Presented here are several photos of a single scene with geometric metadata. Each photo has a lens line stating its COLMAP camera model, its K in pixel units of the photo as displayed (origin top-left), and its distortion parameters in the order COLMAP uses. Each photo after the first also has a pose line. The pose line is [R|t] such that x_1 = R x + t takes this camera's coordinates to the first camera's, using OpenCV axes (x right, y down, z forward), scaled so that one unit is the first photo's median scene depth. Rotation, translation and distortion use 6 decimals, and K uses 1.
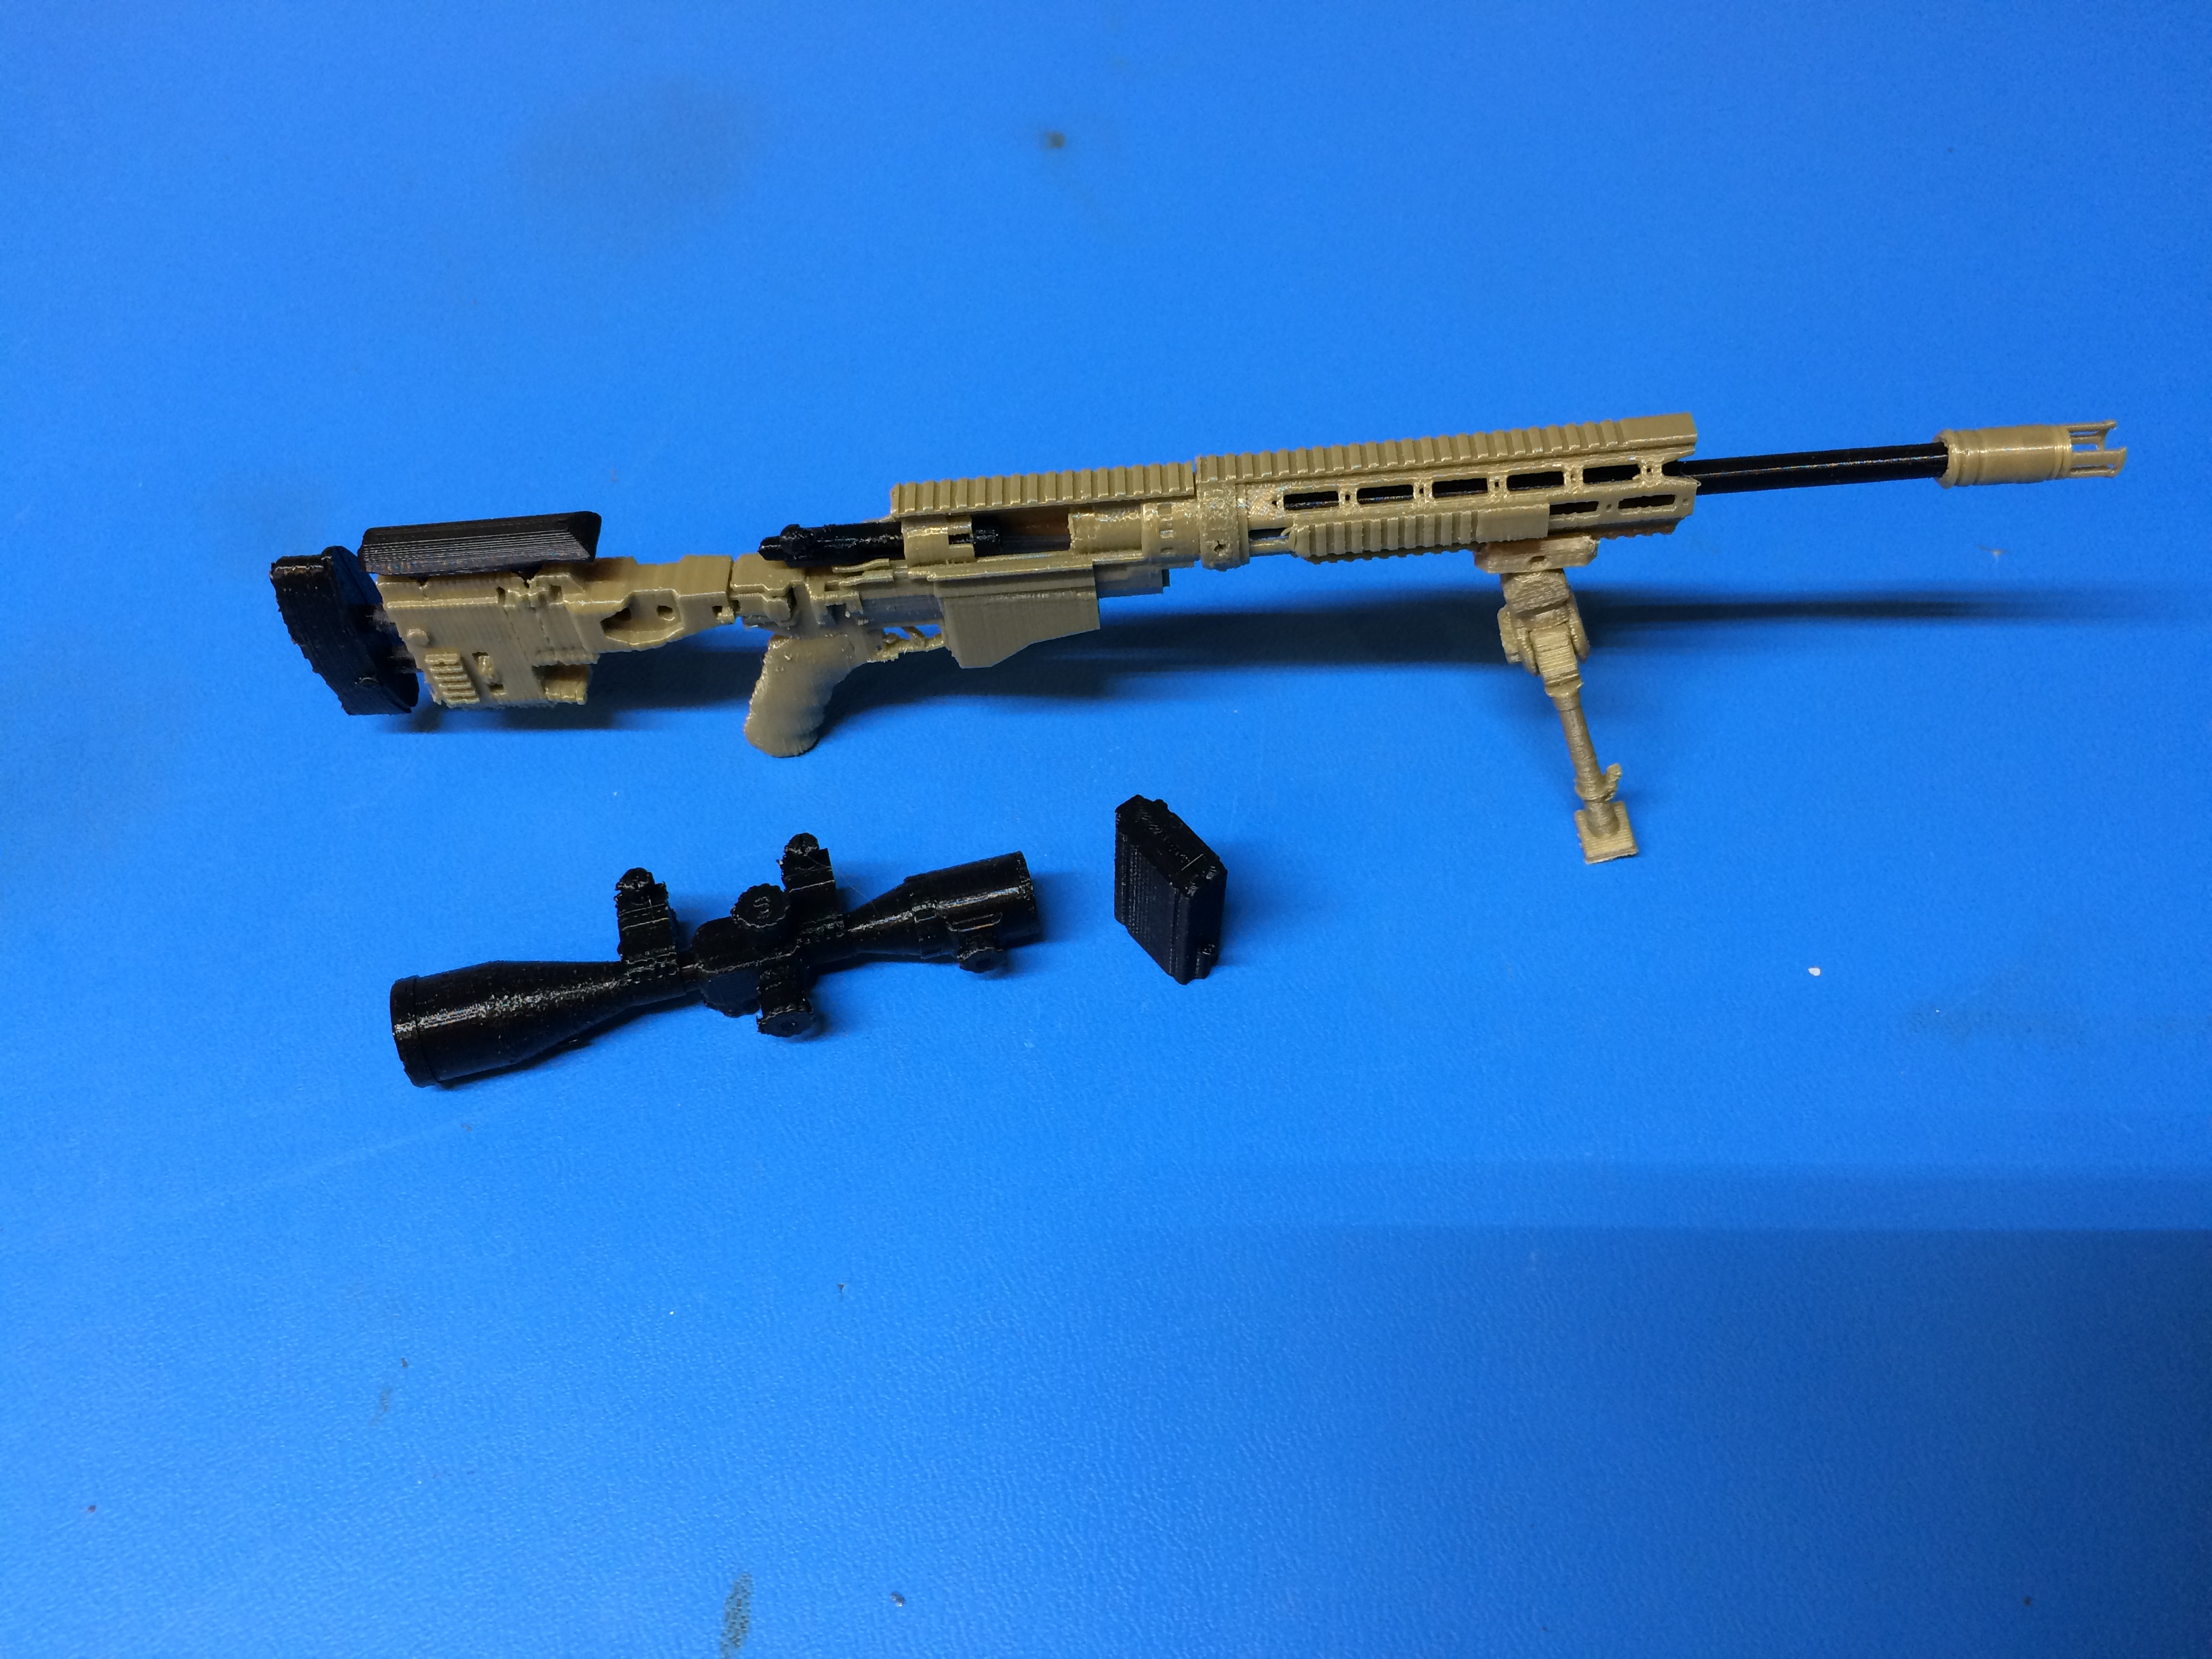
lens RADIAL K [[1884.6, 0, 1110.2], [0, 1884.6, 835.6], [0, 0, 1]] dist [0.061804, -0.114379]
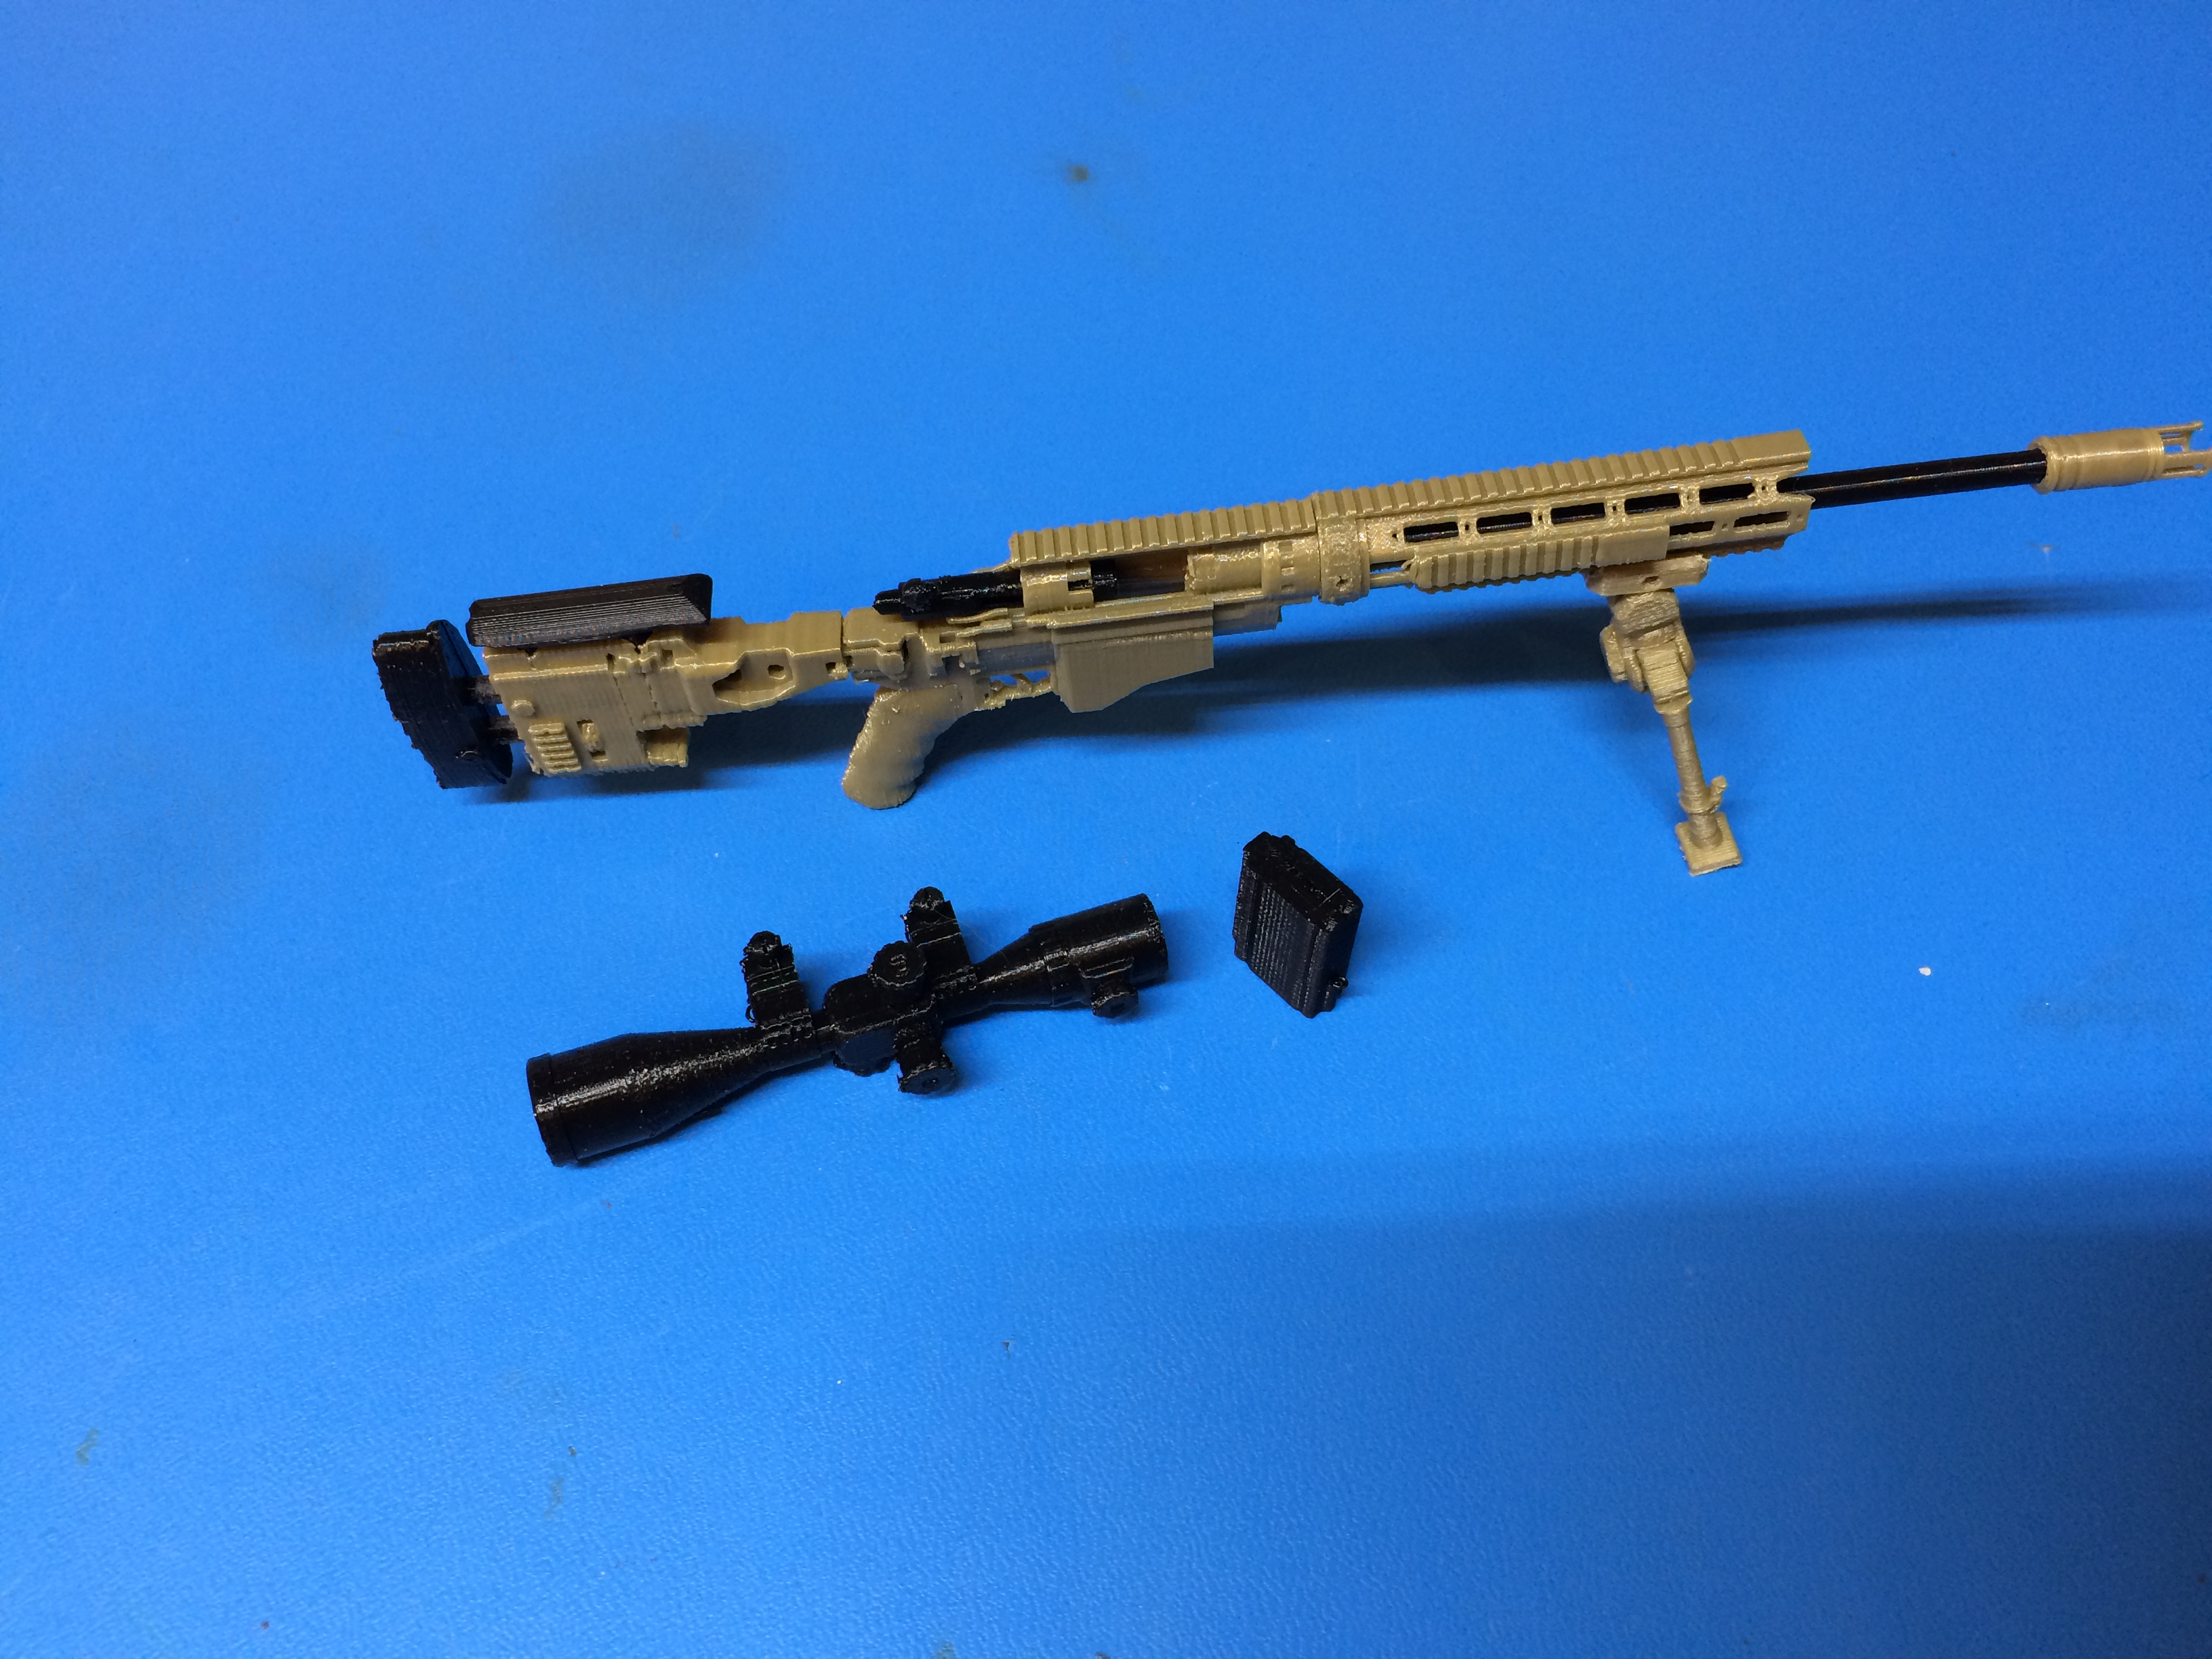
lens RADIAL K [[1884.6, 0, 1110.2], [0, 1884.6, 835.6], [0, 0, 1]] dist [0.061804, -0.114379]
pose [[0.997531, -0.050050, 0.049261, -0.118313], [0.050312, 0.998725, -0.004096, -0.020081], [-0.048993, 0.006564, 0.998778, 0.005664]]
